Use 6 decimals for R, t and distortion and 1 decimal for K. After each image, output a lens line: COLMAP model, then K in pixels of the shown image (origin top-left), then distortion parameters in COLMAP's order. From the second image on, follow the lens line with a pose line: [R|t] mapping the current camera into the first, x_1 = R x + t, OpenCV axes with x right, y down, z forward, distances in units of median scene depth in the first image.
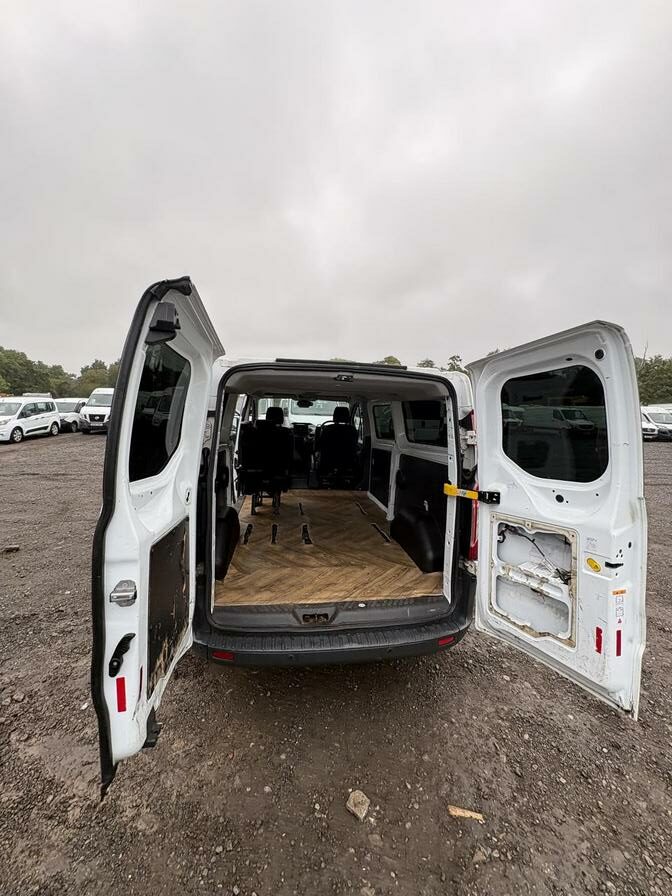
lens RADIAL K [[356.9, 0, 335.8], [0, 356.9, 448.4], [0, 0, 1]] dist [-0.000582, -0.000562]
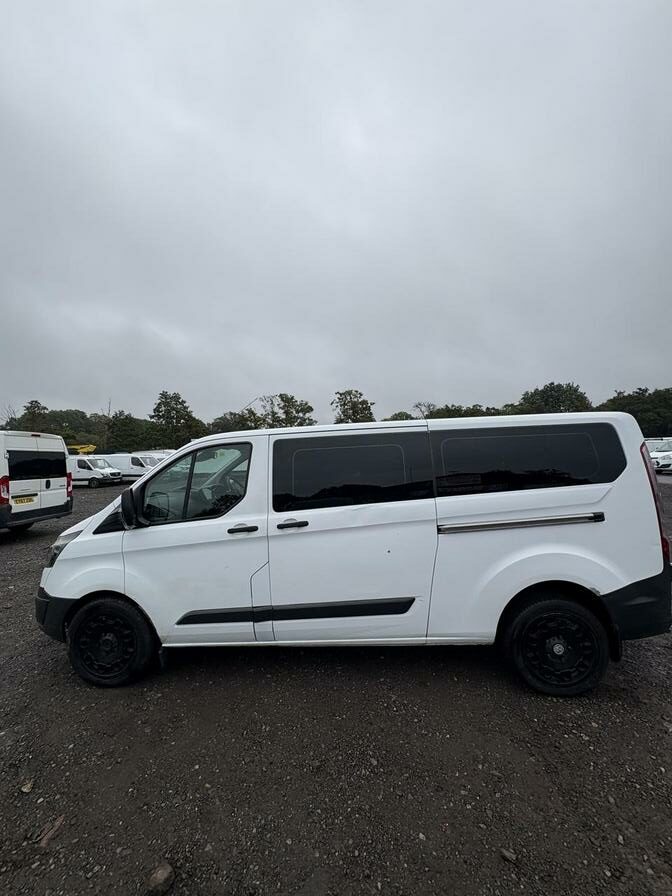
lens RADIAL K [[356.9, 0, 337.2], [0, 356.9, 448.9], [0, 0, 1]] dist [-0.000582, -0.000562]
pose [[0.217447, -0.017273, 0.975919, -0.241530], [0.150026, 0.988554, -0.015931, -0.031884], [-0.964473, 0.149878, 0.217550, 0.222936]]
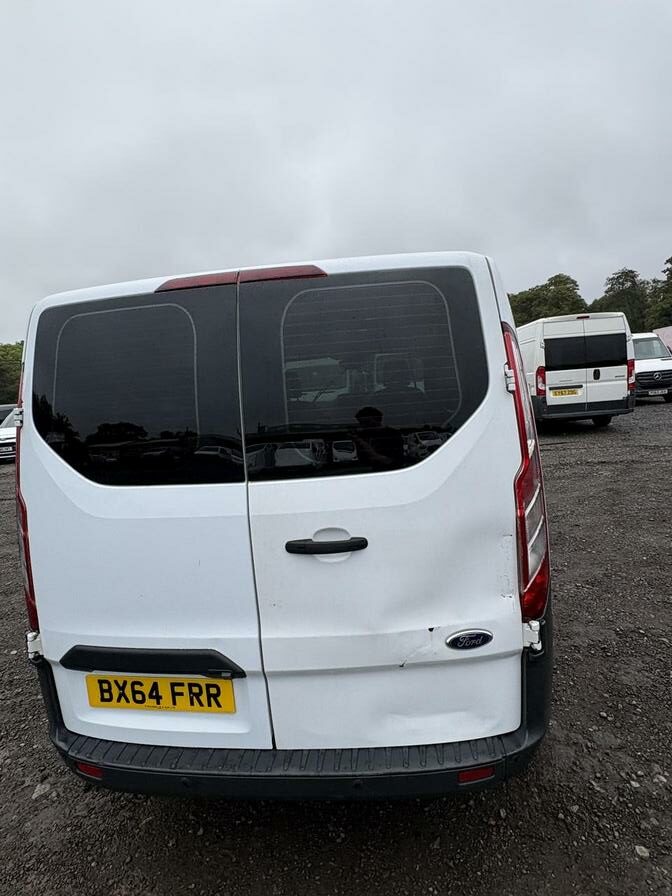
lens RADIAL K [[525.0, 0, 339.3], [0, 525.0, 450.5], [0, 0, 1]] dist [0.003607, -0.002275]
pose [[0.959984, -0.078688, -0.268771, 0.046828], [0.085762, 0.996208, 0.014661, 0.005654], [0.266598, -0.037125, 0.963092, 0.029910]]
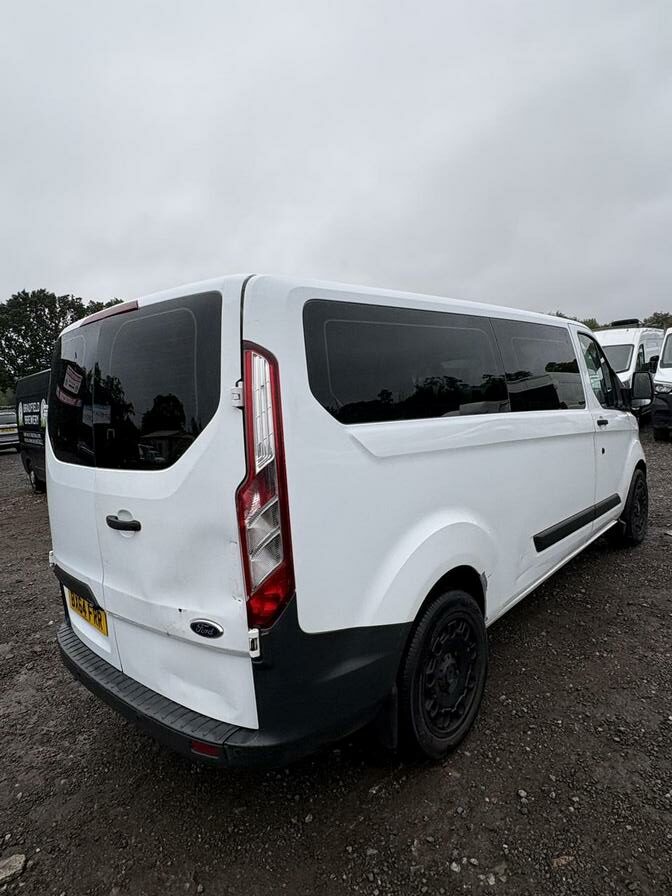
lens RADIAL K [[525.0, 0, 338.1], [0, 525.0, 445.6], [0, 0, 1]] dist [0.003607, -0.002275]
pose [[0.633608, -0.002305, -0.773651, 0.143827], [0.016579, 0.999806, 0.010600, 0.005642], [0.773477, -0.019543, 0.633523, 0.082918]]
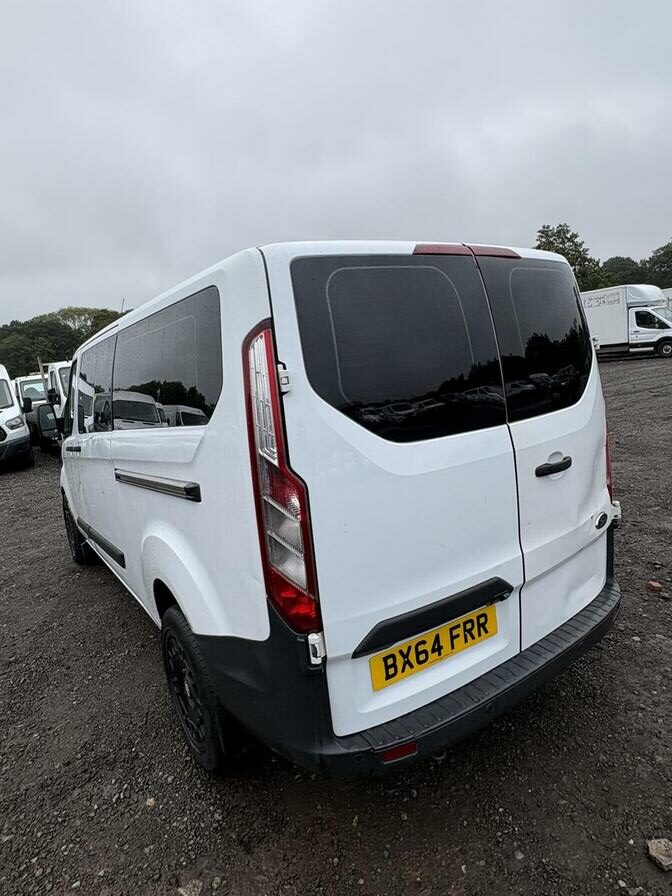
lens RADIAL K [[525.0, 0, 338.7], [0, 525.0, 446.3], [0, 0, 1]] dist [0.003607, -0.002275]
pose [[0.887674, -0.200300, 0.414626, -0.078015], [0.187195, 0.979645, 0.072486, 0.001002], [-0.420705, 0.013272, 0.907100, 0.030354]]
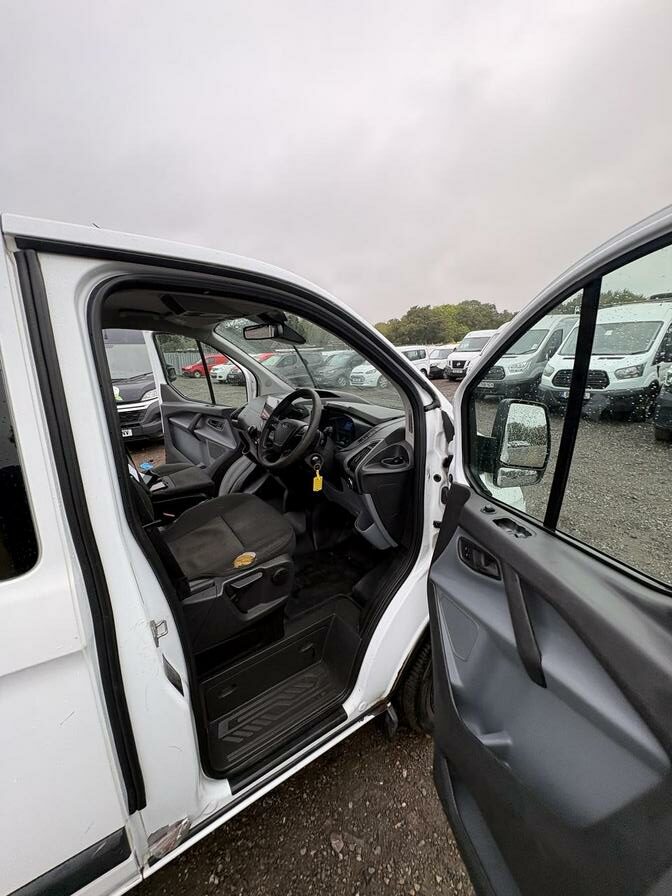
lens RADIAL K [[356.9, 0, 336.9], [0, 356.9, 447.5], [0, 0, 1]] dist [-0.000582, -0.000562]
pose [[0.426391, 0.189458, -0.884475, 0.080784], [-0.051365, 0.981312, 0.185439, -0.030951], [0.903079, -0.033639, 0.428155, 0.326314]]
